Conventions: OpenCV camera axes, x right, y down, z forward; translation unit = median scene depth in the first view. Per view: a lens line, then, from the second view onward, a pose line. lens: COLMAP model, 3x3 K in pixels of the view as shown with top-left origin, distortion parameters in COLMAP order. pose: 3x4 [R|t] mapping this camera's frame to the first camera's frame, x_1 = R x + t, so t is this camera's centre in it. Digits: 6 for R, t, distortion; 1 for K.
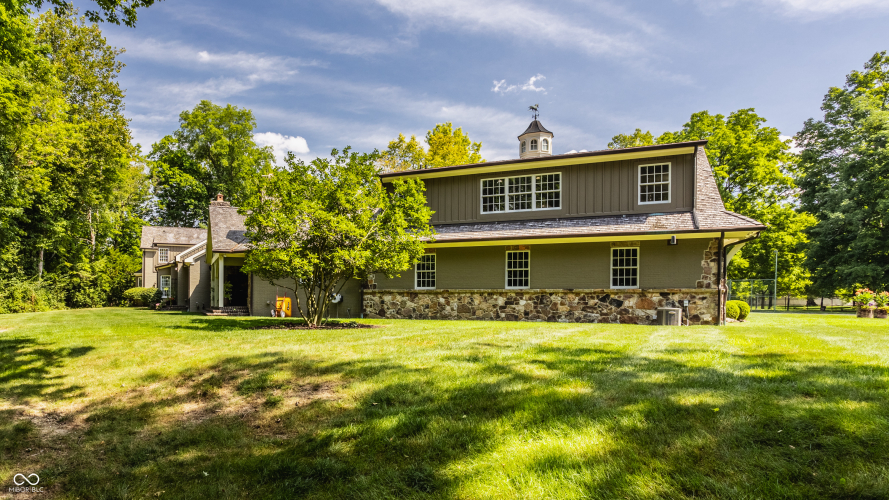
lens RADIAL K [[699.1, 0, 444.1], [0, 699.1, 304.3], [0, 0, 1]] dist [-0.036468, 0.000712]
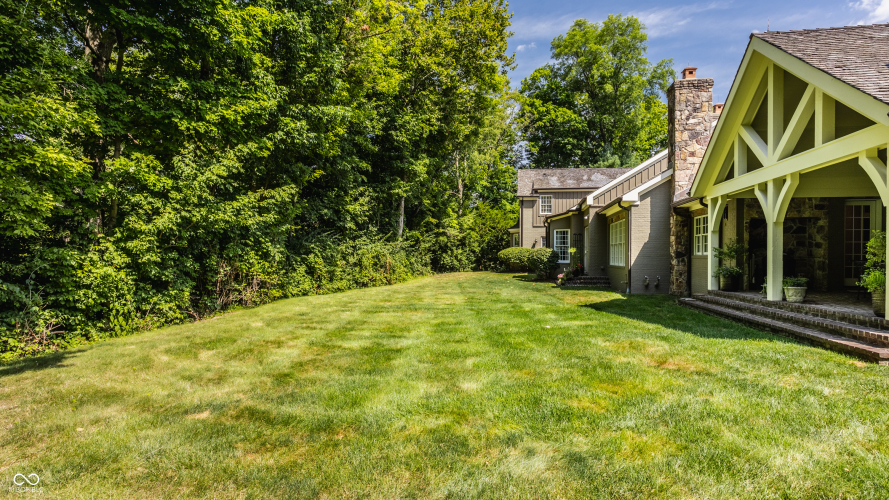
lens RADIAL K [[469.1, 0, 444.5], [0, 469.1, 250.0], [0, 0, 1]] dist [-0.019747, -0.000037]
pose [[0.881676, -0.009119, -0.471766, -0.265035], [0.004639, 0.999932, -0.010659, -0.016207], [0.471832, 0.007209, 0.881659, 0.505729]]
